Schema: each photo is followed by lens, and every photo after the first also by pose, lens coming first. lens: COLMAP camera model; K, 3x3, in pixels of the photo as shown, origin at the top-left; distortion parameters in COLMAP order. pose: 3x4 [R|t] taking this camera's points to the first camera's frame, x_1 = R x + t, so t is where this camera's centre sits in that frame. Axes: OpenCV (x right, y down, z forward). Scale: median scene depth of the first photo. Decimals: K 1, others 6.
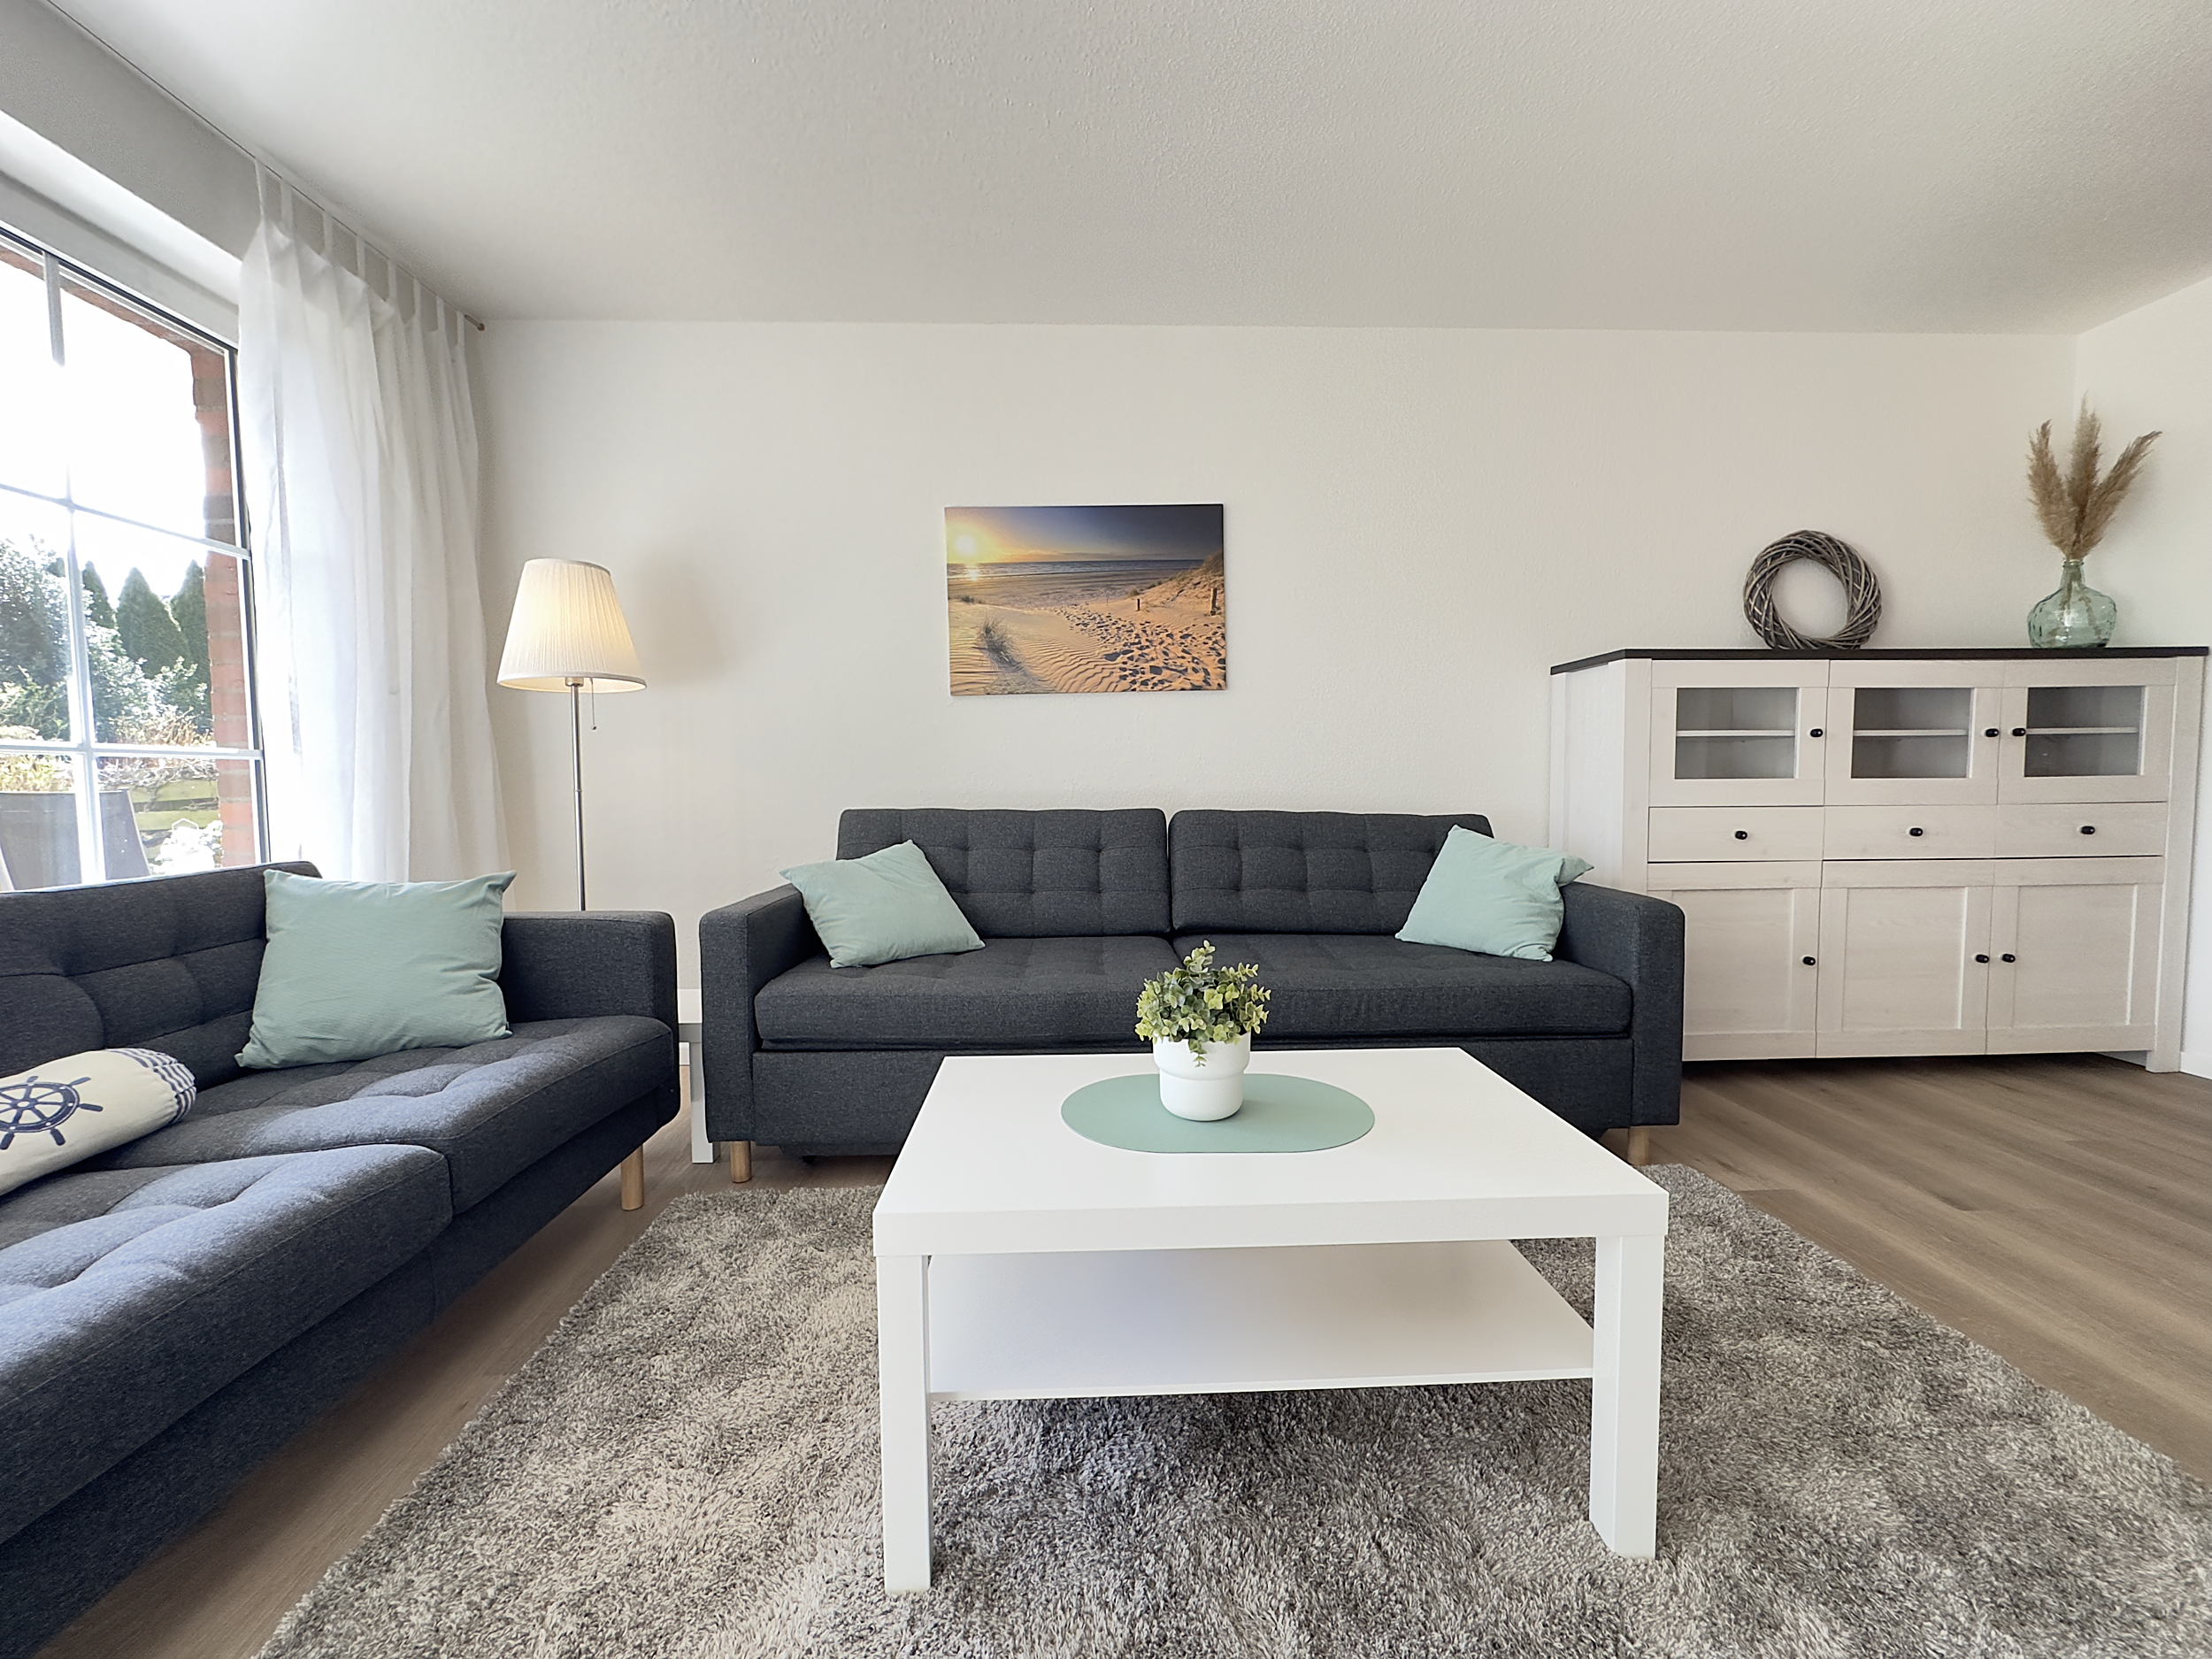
lens RADIAL K [[884.3, 0, 1100.7], [0, 884.3, 833.4], [0, 0, 1]] dist [0.000976, 0.000187]
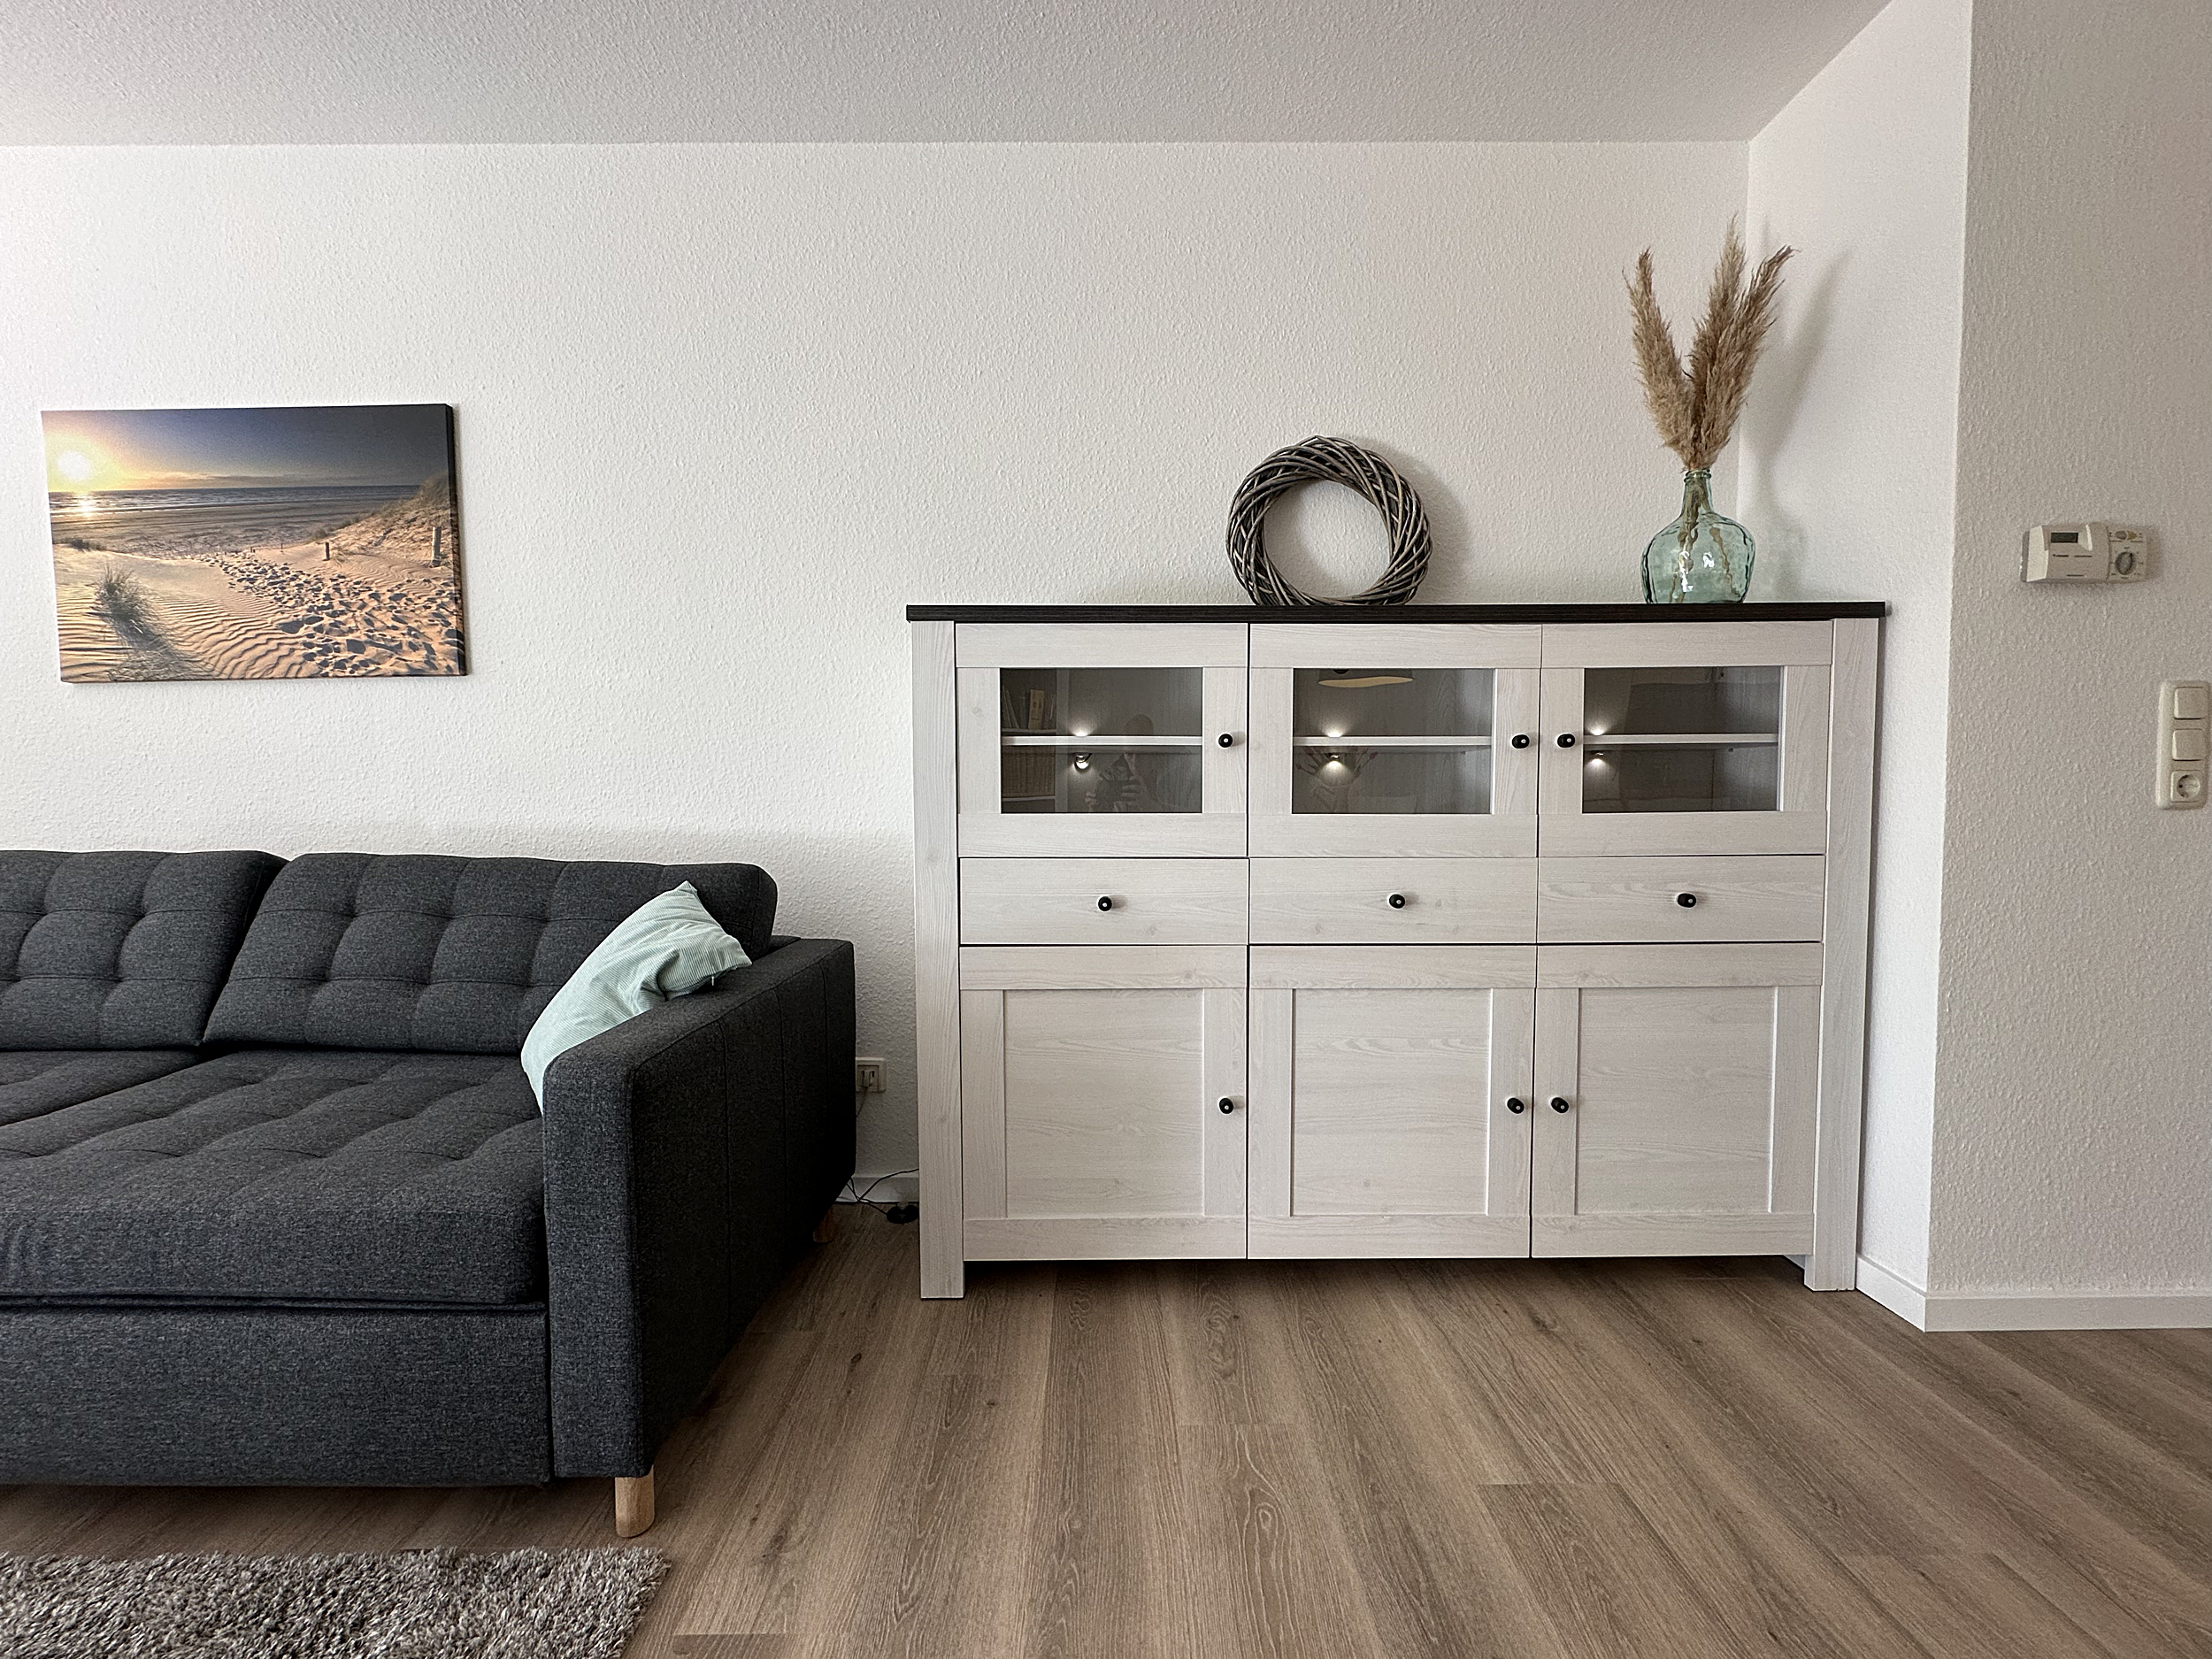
lens RADIAL K [[884.3, 0, 1106.3], [0, 884.3, 828.4], [0, 0, 1]] dist [0.000976, 0.000187]
pose [[0.999155, 0.007175, -0.040471, 0.685495], [-0.007717, 0.999883, -0.013232, -0.039418], [0.040372, 0.013534, 0.999093, 0.343839]]
